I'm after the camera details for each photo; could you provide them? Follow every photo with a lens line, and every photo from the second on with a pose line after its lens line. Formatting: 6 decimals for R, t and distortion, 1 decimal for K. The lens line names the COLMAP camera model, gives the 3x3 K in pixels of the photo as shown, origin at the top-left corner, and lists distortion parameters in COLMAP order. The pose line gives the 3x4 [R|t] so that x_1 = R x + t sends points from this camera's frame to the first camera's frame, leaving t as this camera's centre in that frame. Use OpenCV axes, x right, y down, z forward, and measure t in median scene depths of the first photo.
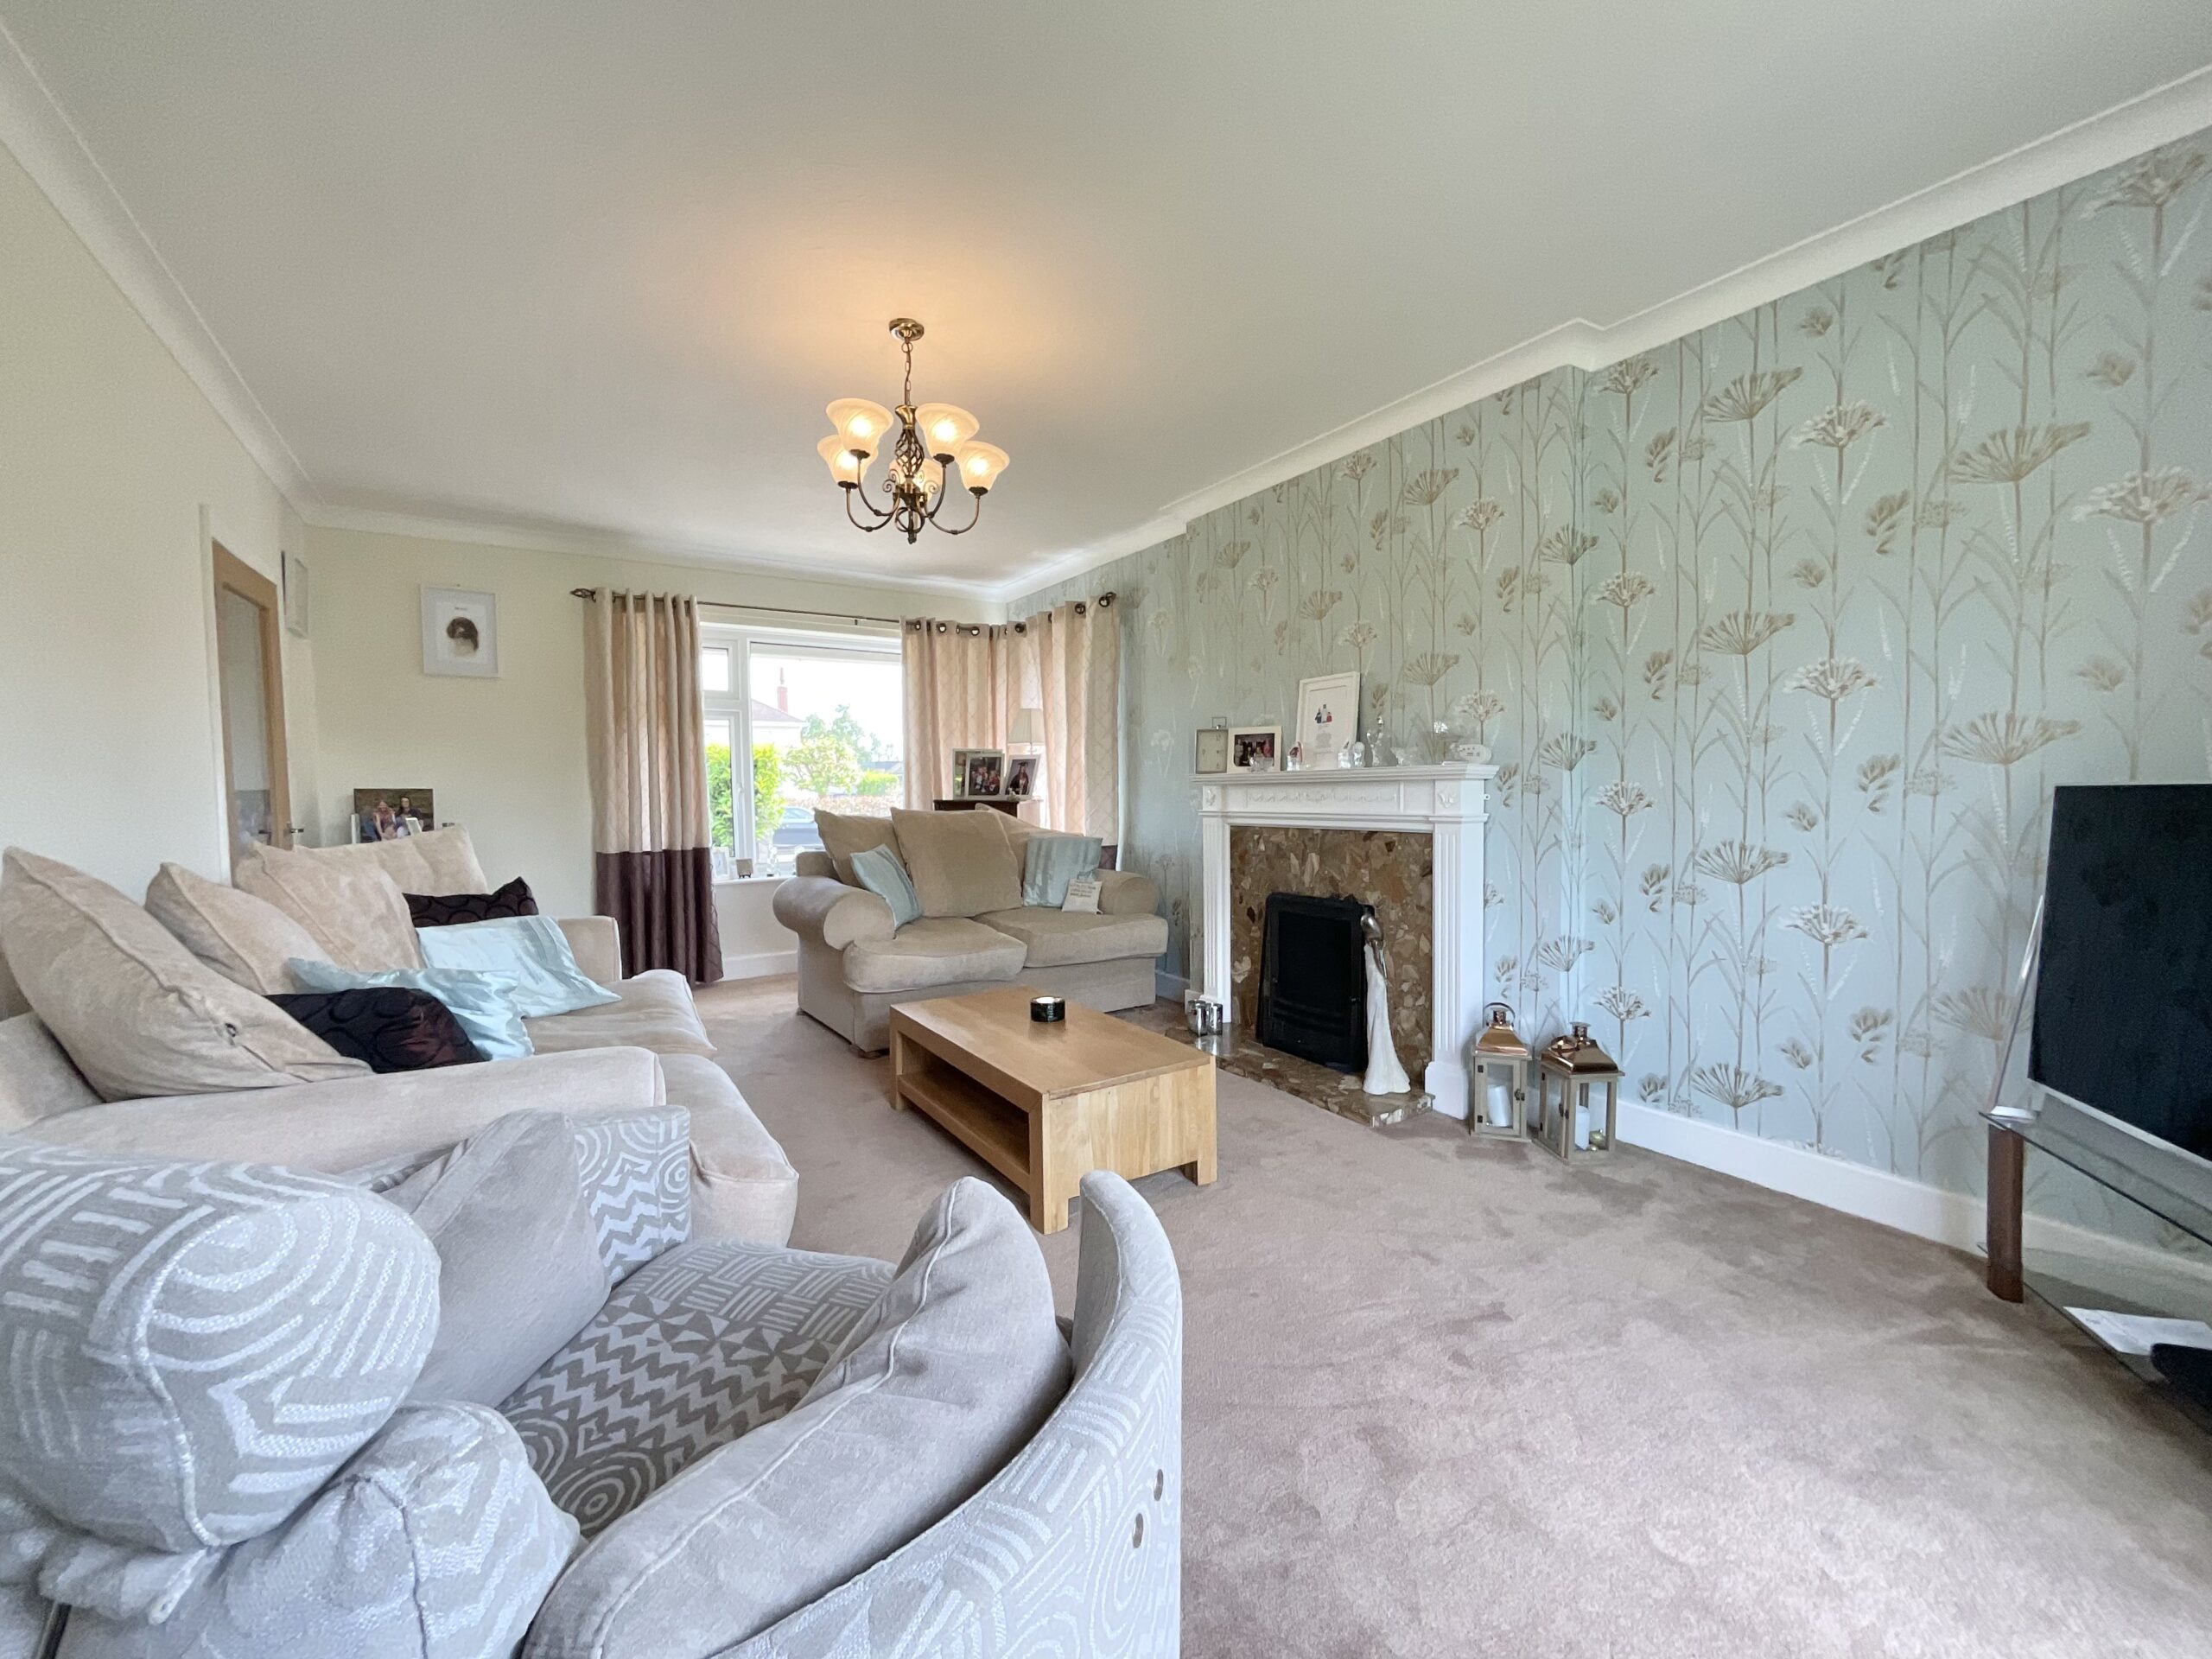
lens RADIAL K [[901.6, 0, 1105.6], [0, 901.6, 828.8], [0, 0, 1]] dist [0.001918, -0.002351]
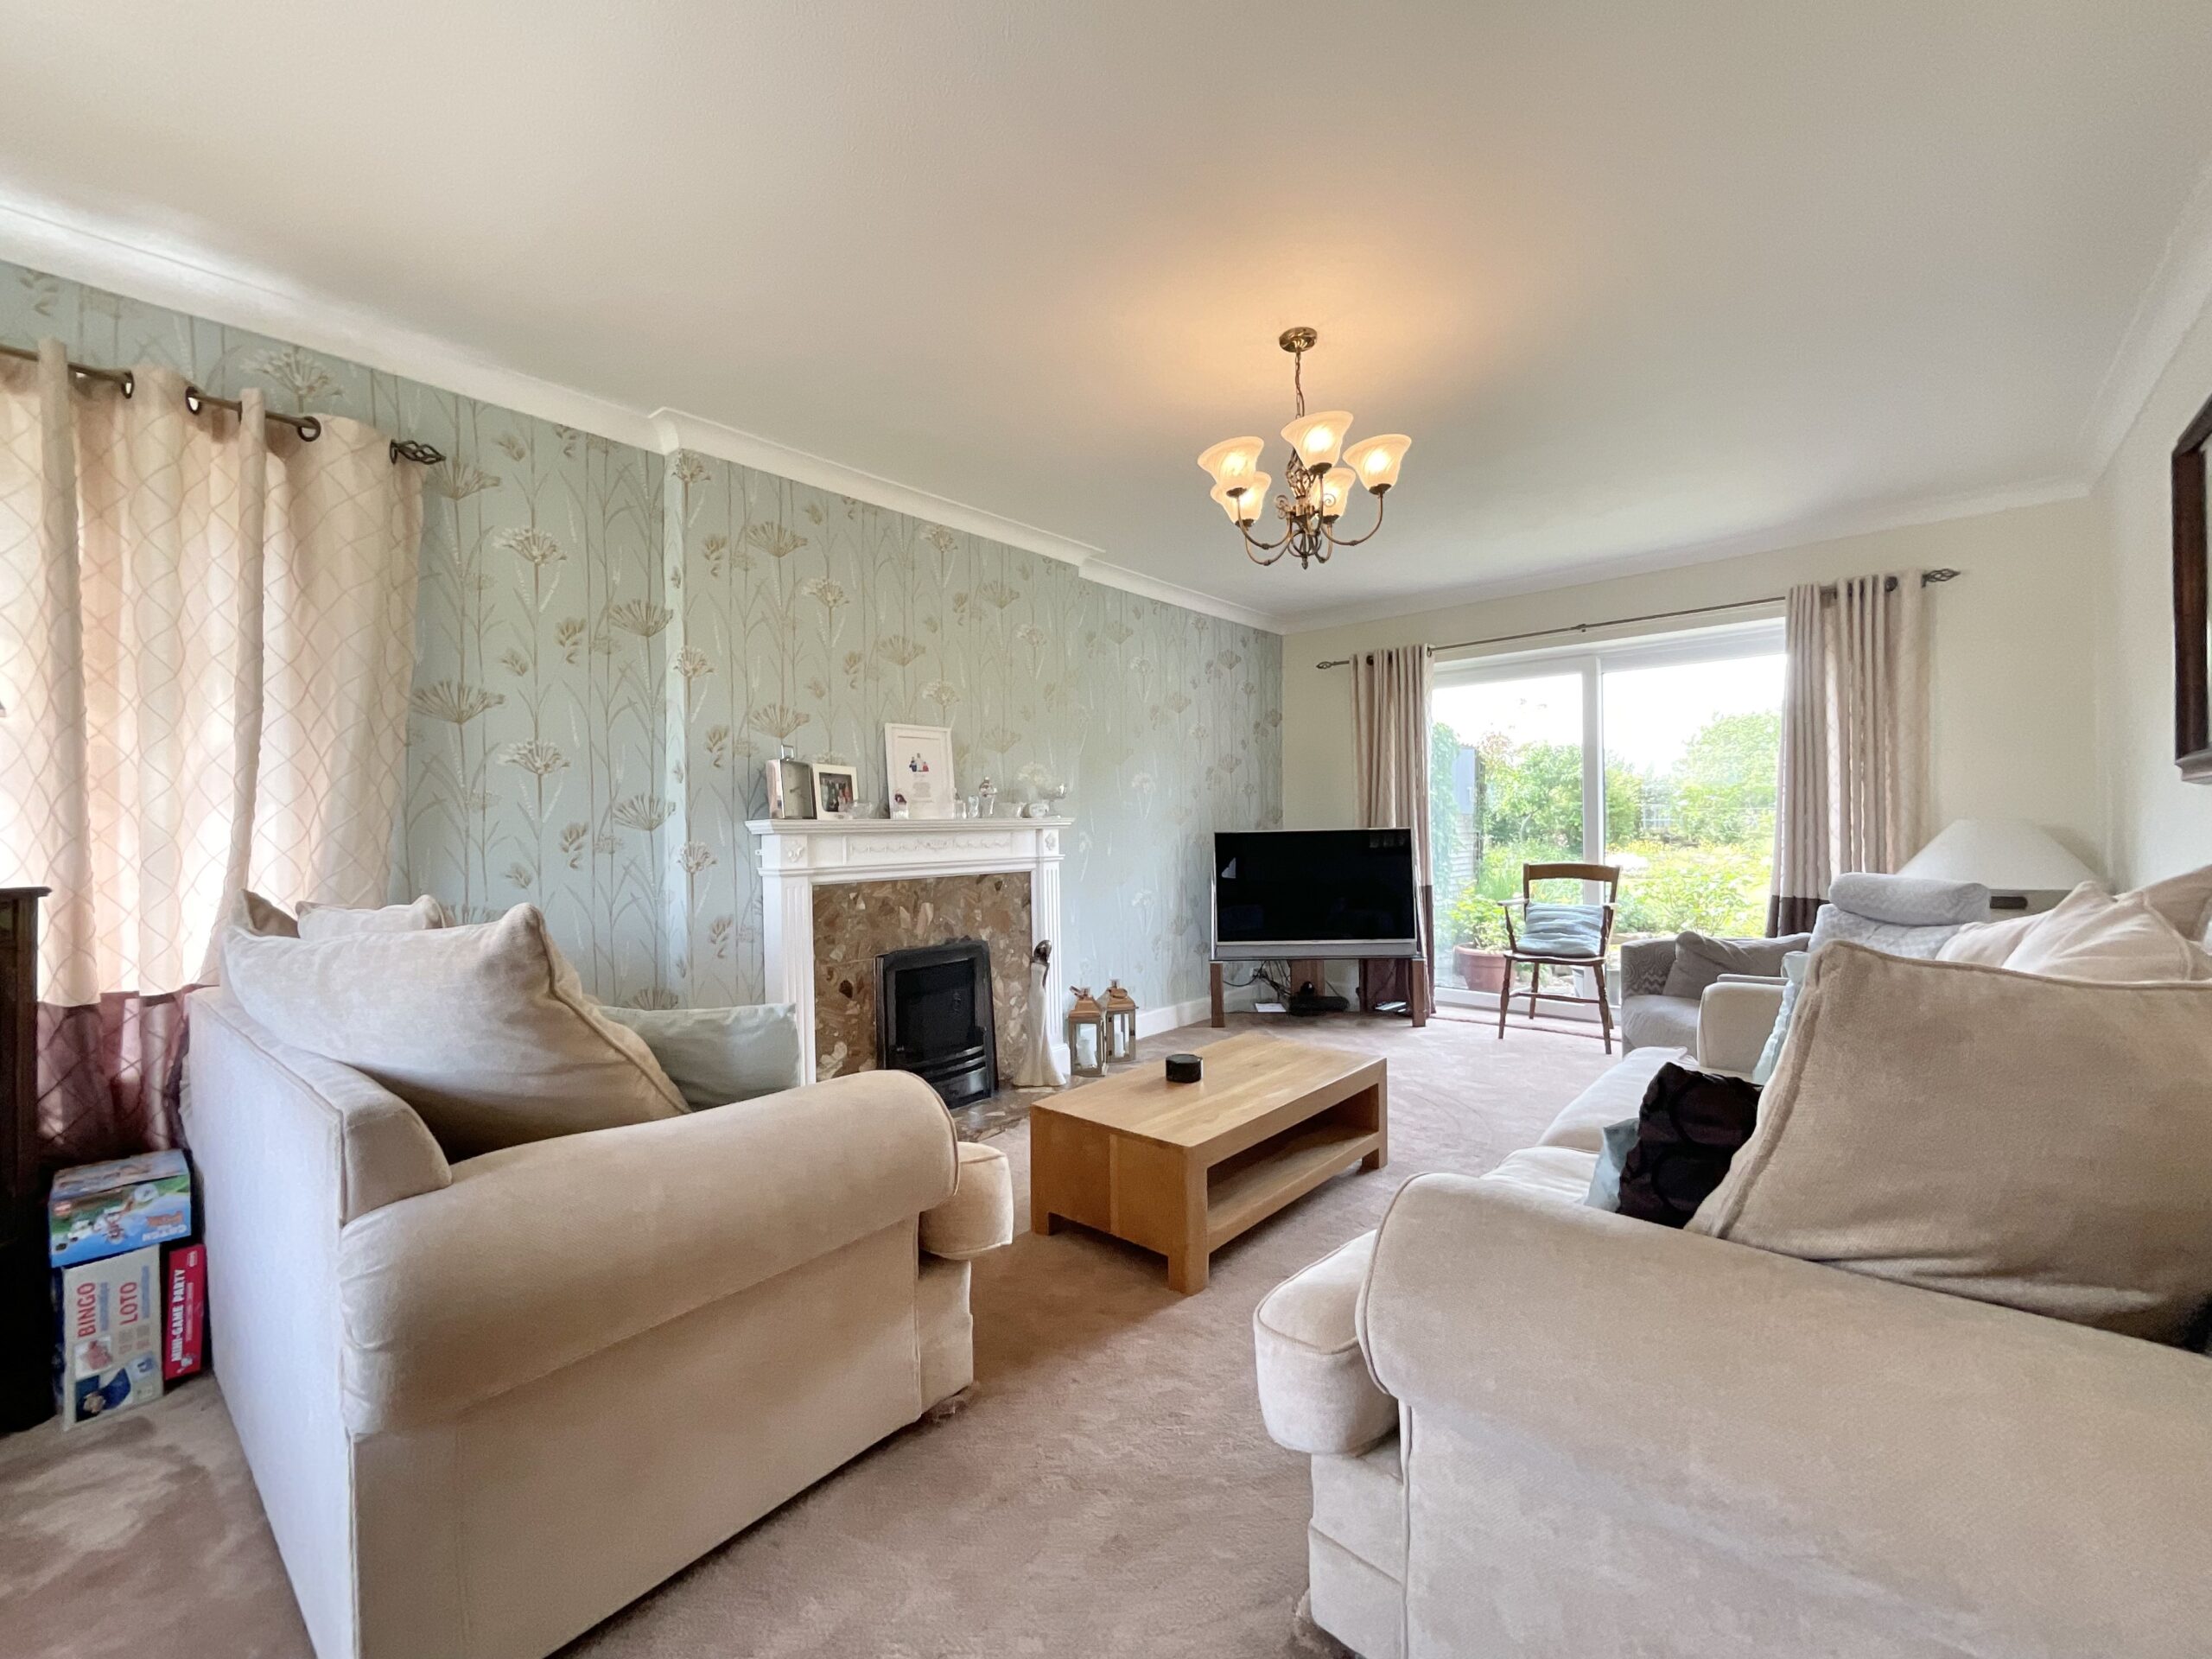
lens RADIAL K [[901.6, 0, 1101.5], [0, 901.6, 838.9], [0, 0, 1]] dist [0.001918, -0.002351]
pose [[-0.268696, 0.006165, 0.963205, -1.066389], [0.063191, 0.997938, 0.011241, -0.058089], [-0.961150, 0.063886, -0.268532, 1.488752]]
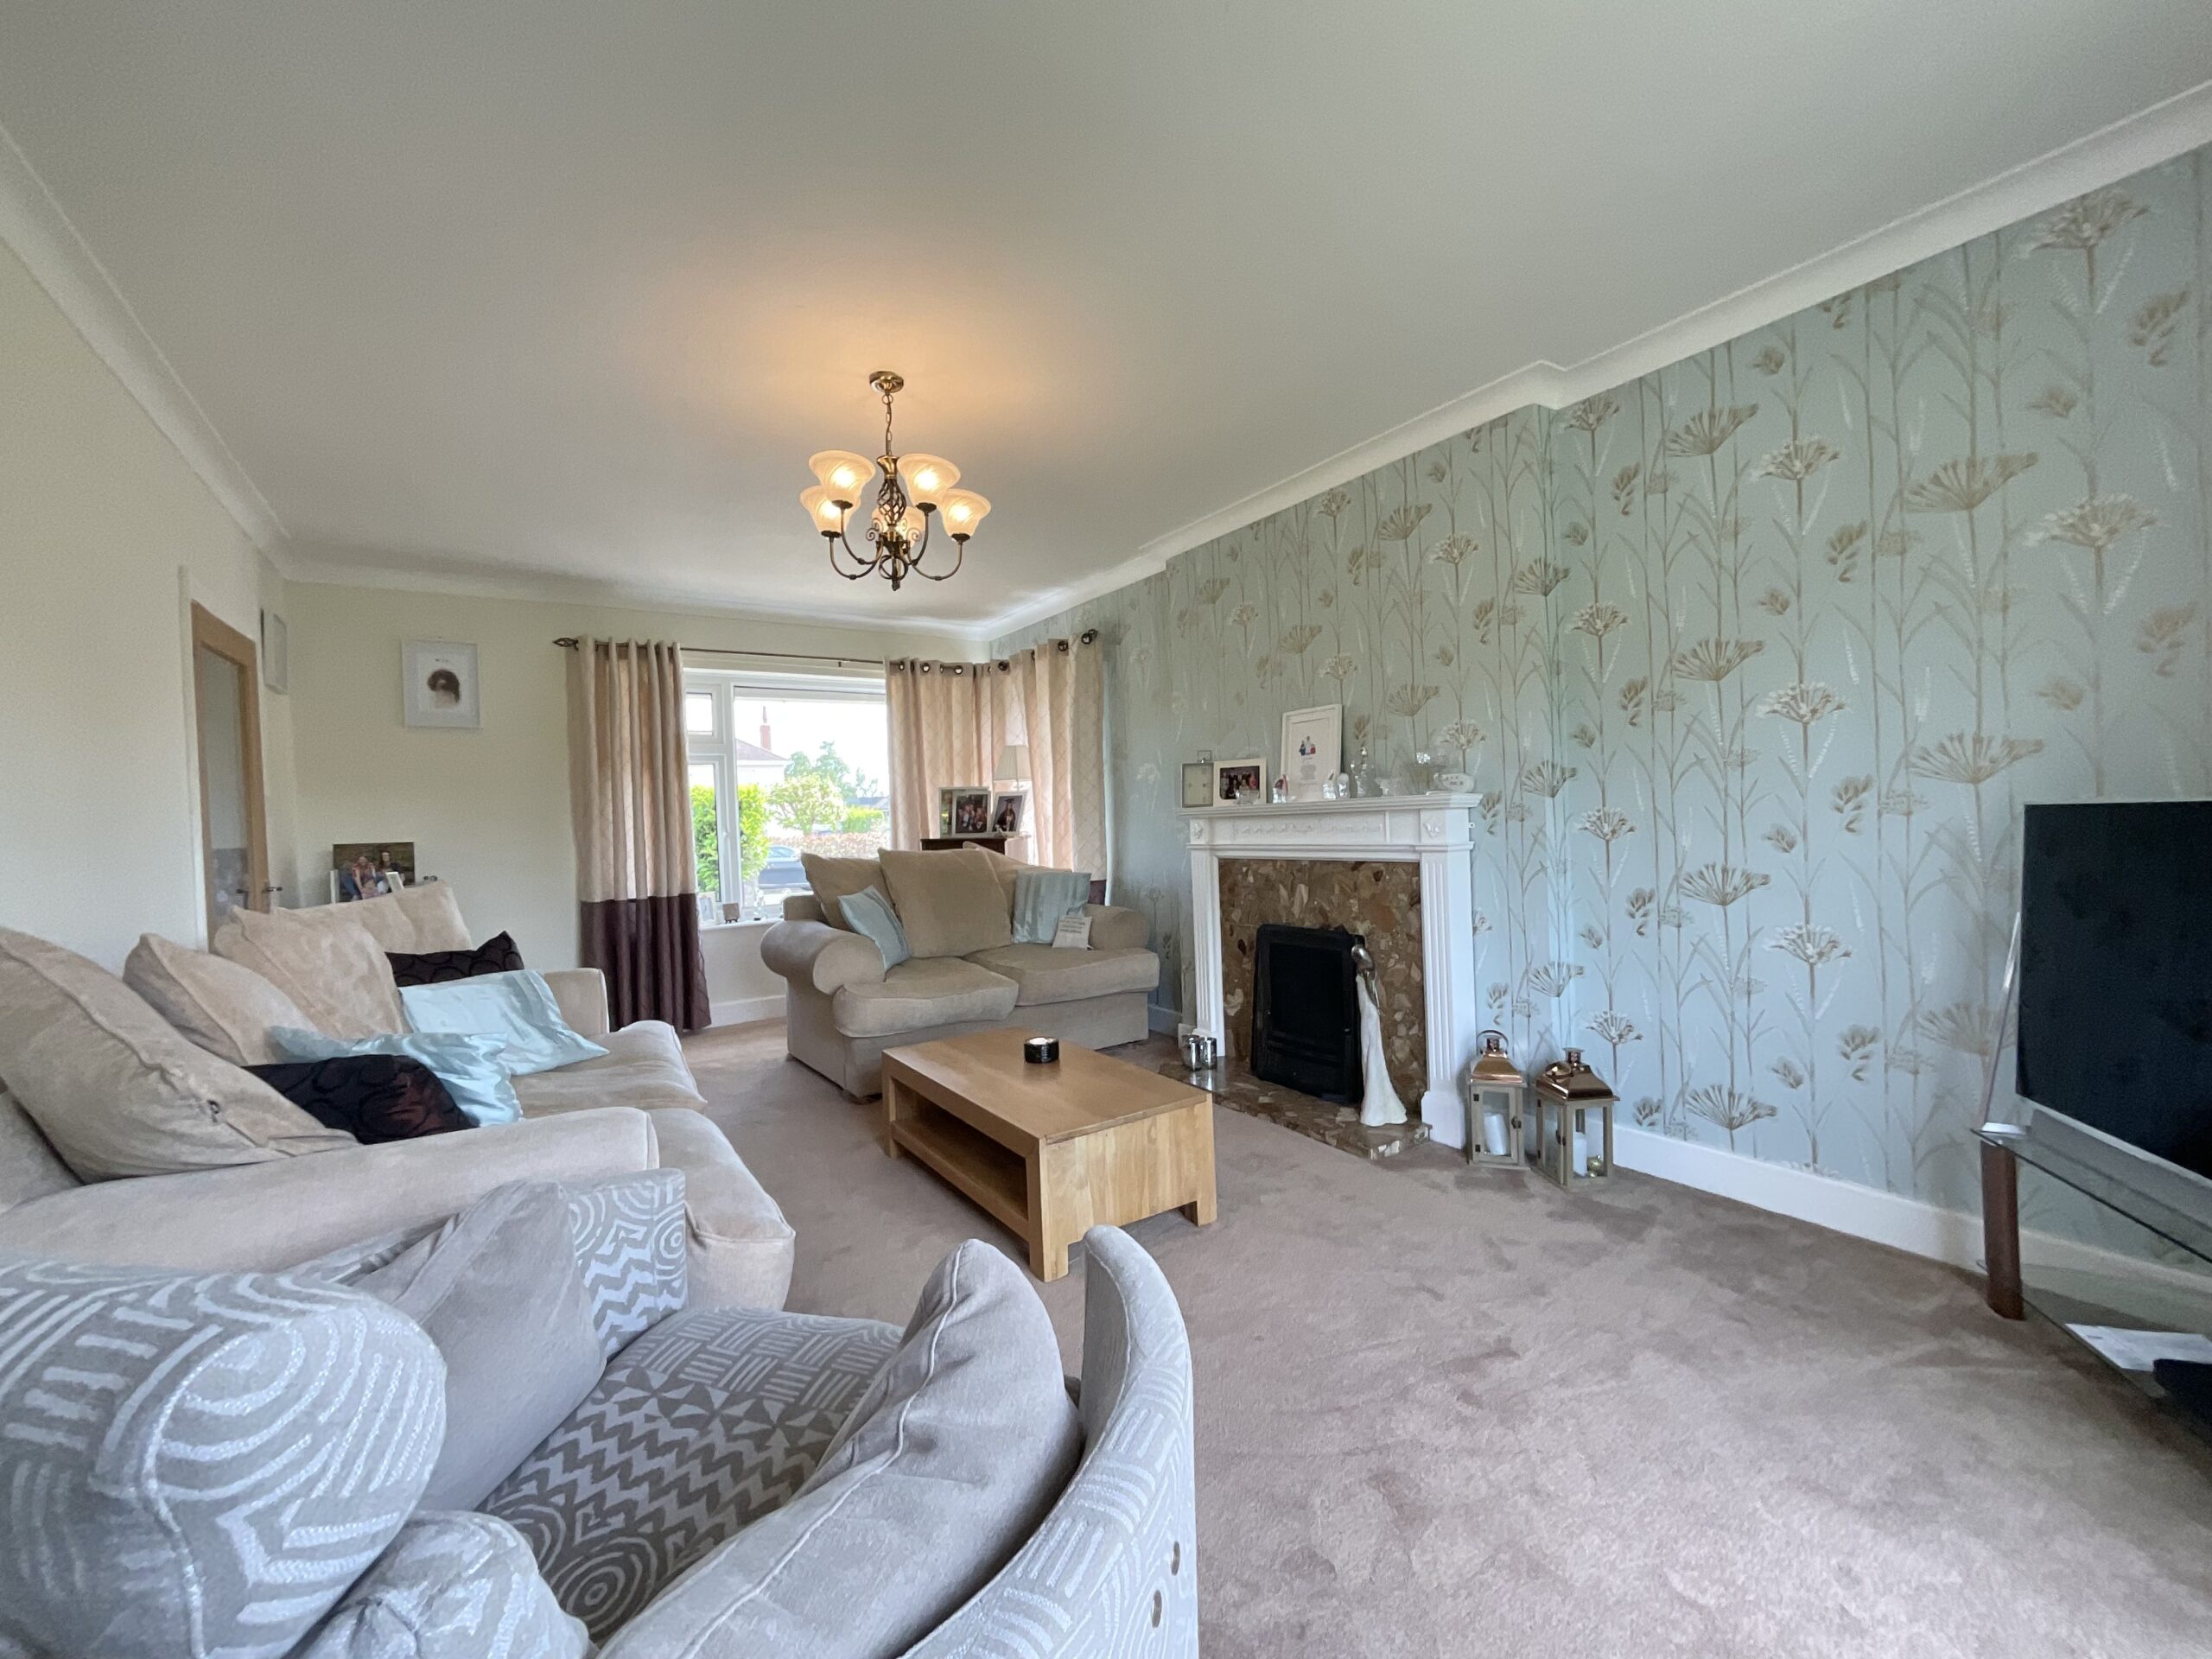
lens RADIAL K [[901.6, 0, 1105.8], [0, 901.6, 827.7], [0, 0, 1]] dist [0.001918, -0.002351]
pose [[0.999529, -0.026197, 0.016004, -0.003248], [0.026736, 0.999048, -0.034466, -0.010151], [-0.015086, 0.034878, 0.999278, -0.003182]]
